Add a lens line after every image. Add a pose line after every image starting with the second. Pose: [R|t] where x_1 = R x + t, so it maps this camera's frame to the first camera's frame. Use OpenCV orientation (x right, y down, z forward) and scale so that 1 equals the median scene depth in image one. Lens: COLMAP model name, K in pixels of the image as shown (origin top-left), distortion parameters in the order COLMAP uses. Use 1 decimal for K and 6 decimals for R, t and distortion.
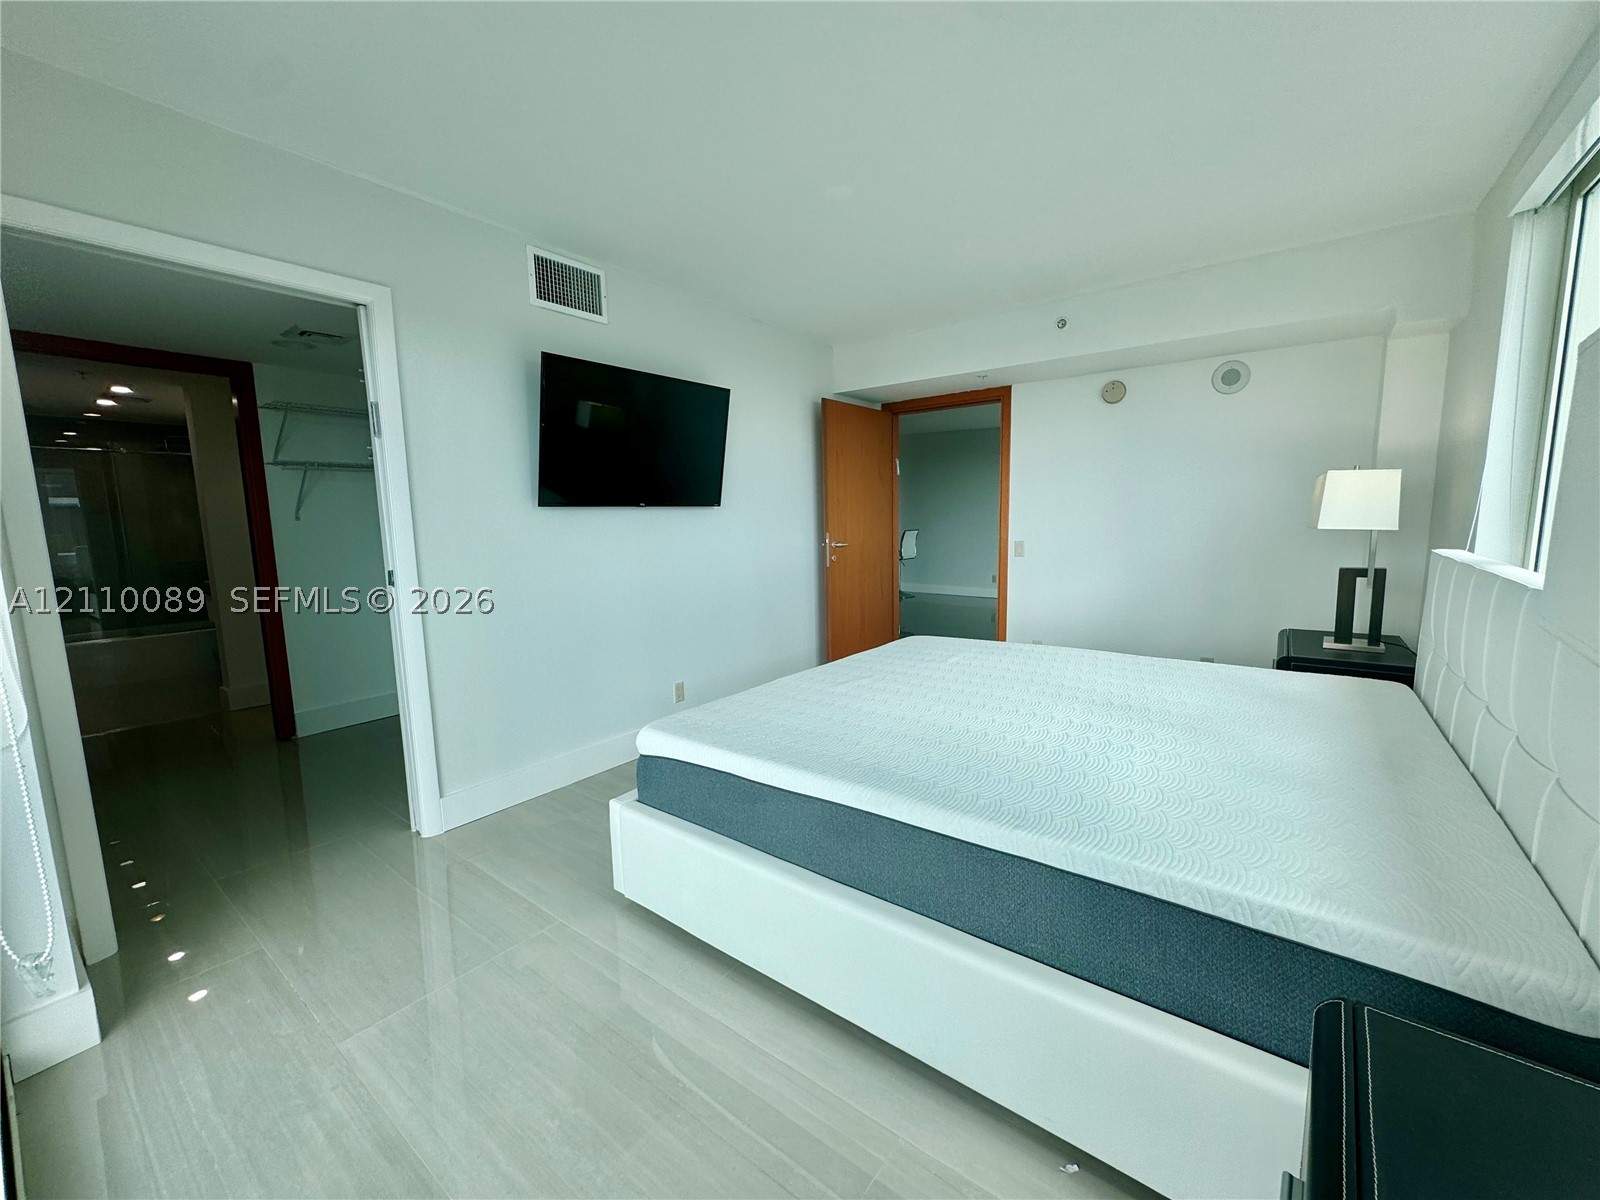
lens RADIAL K [[649.3, 0, 800.0], [0, 649.3, 600.0], [0, 0, 1]] dist [-0.001432, -0.000215]
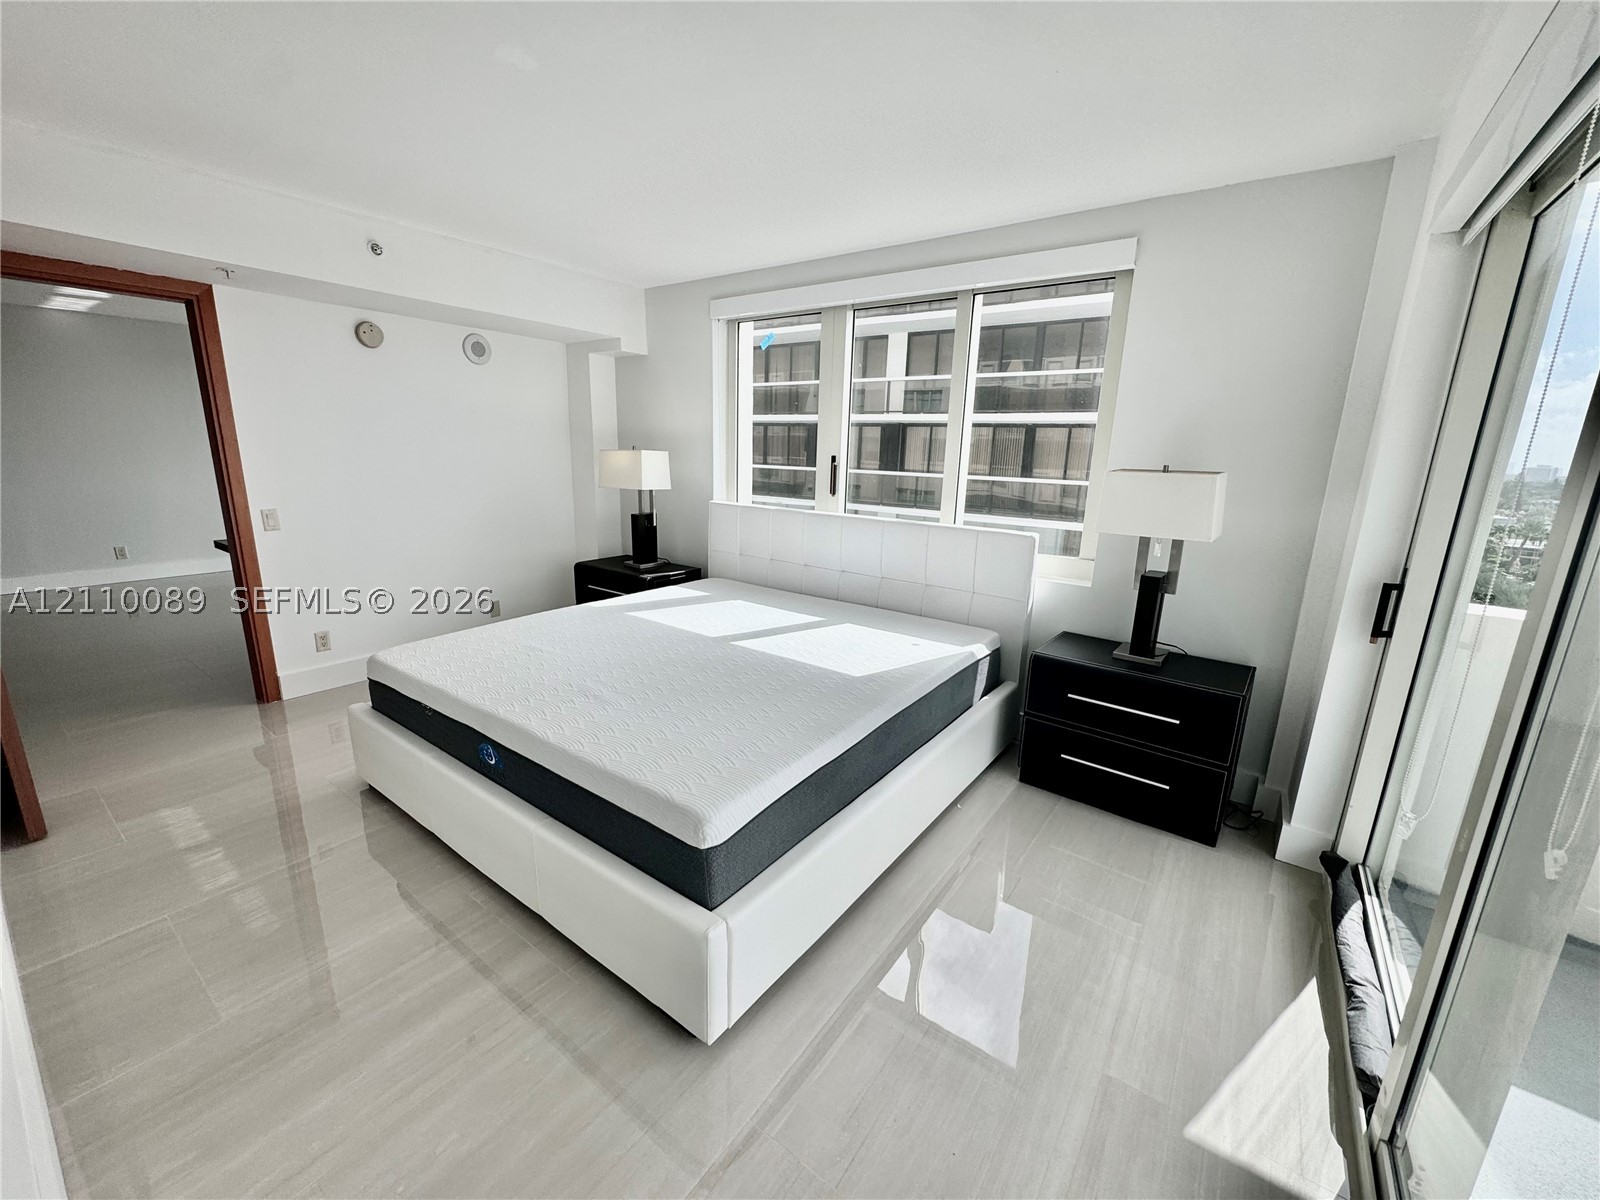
lens RADIAL K [[638.1, 0, 796.1], [0, 638.1, 608.8], [0, 0, 1]] dist [-0.002333, -0.000300]
pose [[-0.015277, -0.229522, 0.973184, -0.769550], [0.106994, 0.967333, 0.229822, -0.156678], [-0.994142, 0.107636, 0.009780, 0.743039]]
